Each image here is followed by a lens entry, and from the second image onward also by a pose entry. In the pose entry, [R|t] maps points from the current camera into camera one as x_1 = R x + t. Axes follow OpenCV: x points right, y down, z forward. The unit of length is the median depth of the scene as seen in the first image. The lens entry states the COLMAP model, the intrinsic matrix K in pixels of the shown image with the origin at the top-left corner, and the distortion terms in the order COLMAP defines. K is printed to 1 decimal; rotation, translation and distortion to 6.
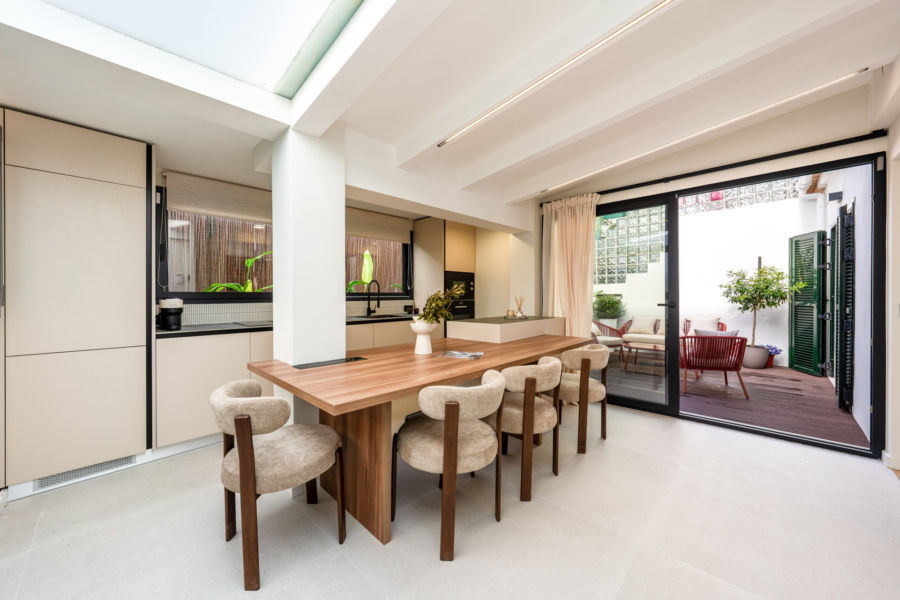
lens RADIAL K [[328.5, 0, 449.5], [0, 328.5, 297.5], [0, 0, 1]] dist [0.000212, -0.000121]
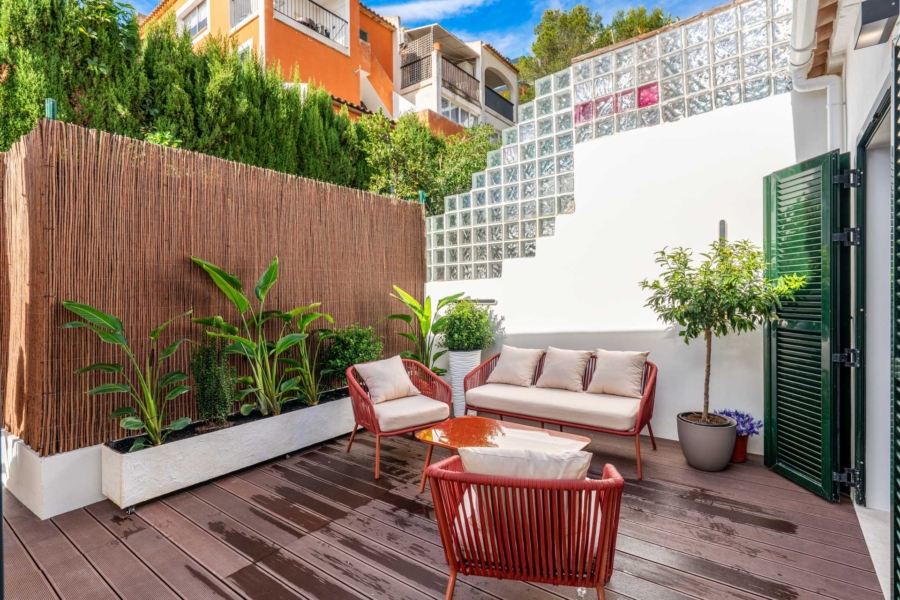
lens RADIAL K [[464.4, 0, 452.2], [0, 464.4, 298.8], [0, 0, 1]] dist [0.001824, -0.000224]
pose [[0.985322, -0.009066, 0.170467, 0.468232], [0.008395, 0.999954, 0.004655, -0.019855], [-0.170501, -0.003155, 0.985352, 0.428628]]
